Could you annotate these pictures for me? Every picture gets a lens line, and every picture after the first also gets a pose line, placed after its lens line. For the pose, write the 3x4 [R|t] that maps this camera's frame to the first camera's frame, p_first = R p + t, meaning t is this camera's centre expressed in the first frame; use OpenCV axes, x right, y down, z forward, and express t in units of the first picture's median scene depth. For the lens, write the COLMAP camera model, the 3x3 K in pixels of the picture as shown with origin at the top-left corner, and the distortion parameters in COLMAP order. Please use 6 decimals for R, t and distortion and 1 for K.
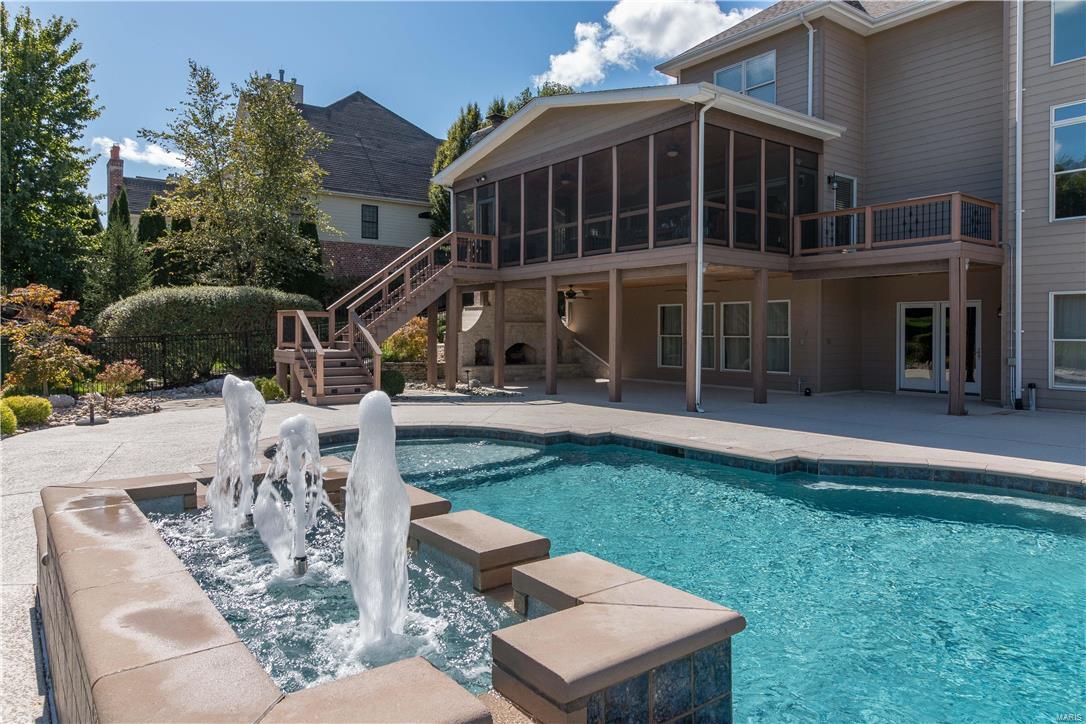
lens RADIAL K [[710.9, 0, 542.3], [0, 710.9, 339.3], [0, 0, 1]] dist [-0.017453, 0.000146]
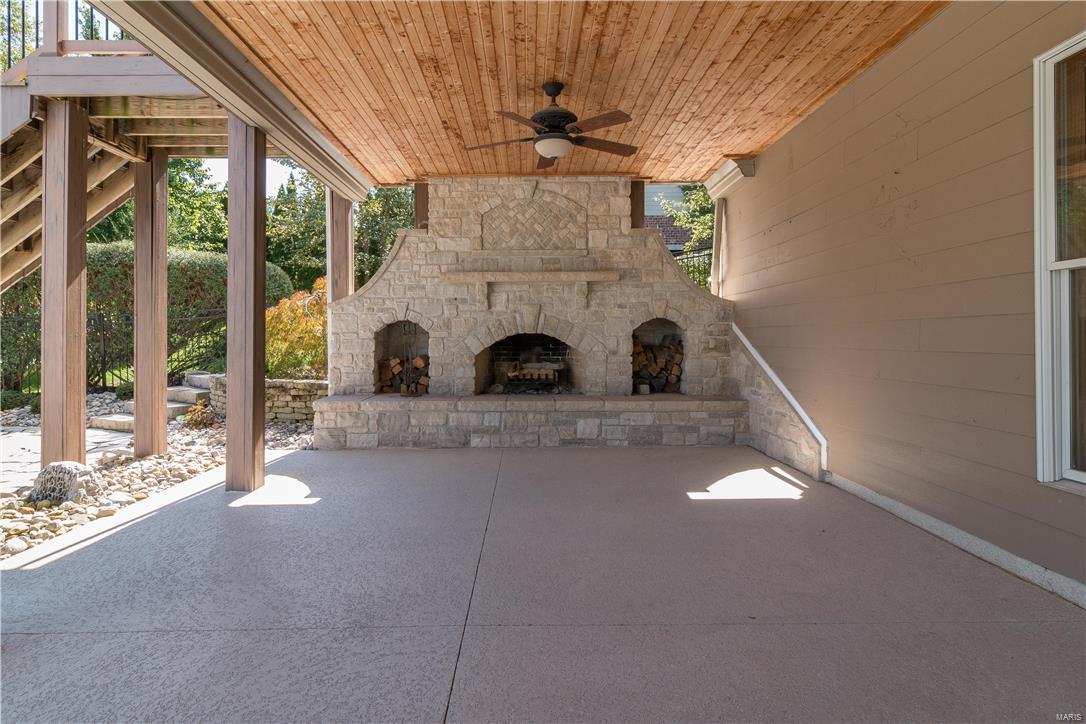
lens RADIAL K [[494.6, 0, 533.4], [0, 494.6, 378.4], [0, 0, 1]] dist [0.005192, -0.002230]
pose [[0.804923, 0.026268, -0.592797, 0.160360], [-0.006038, 0.999331, 0.036083, 0.025289], [0.593348, -0.025465, 0.804543, 1.135218]]
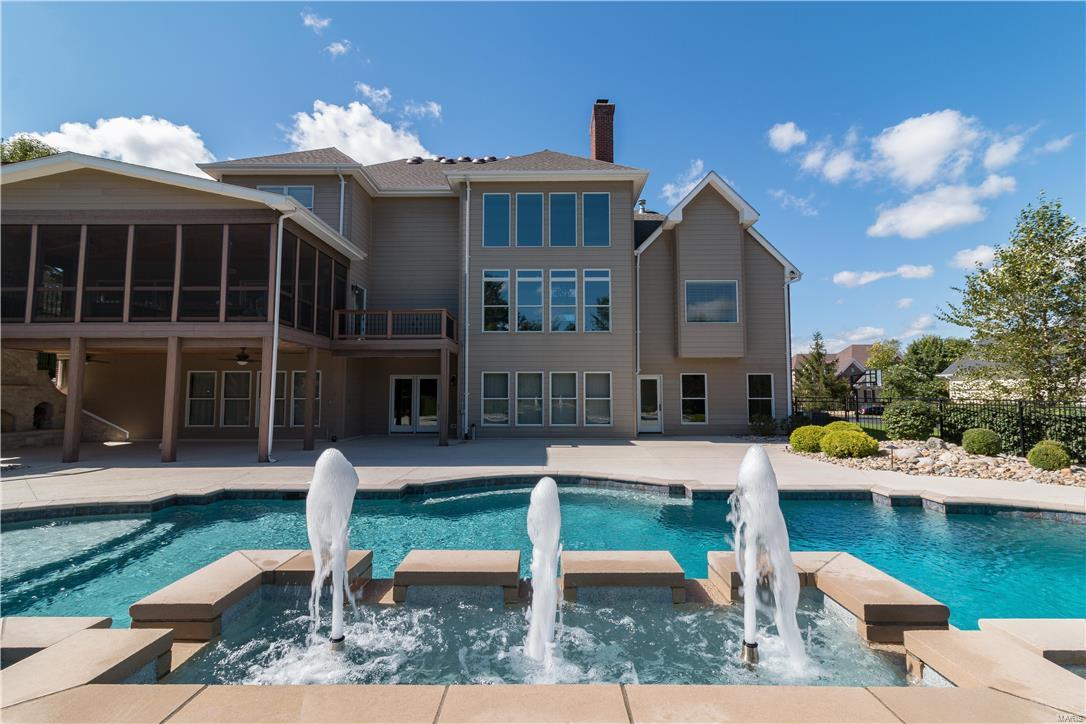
lens RADIAL K [[494.6, 0, 543.4], [0, 494.6, 359.0], [0, 0, 1]] dist [0.005192, -0.002230]
pose [[0.606917, 0.054080, 0.792924, -0.153425], [0.012241, 0.996928, -0.077363, -0.000492], [-0.794671, 0.056659, 0.604390, 0.107319]]
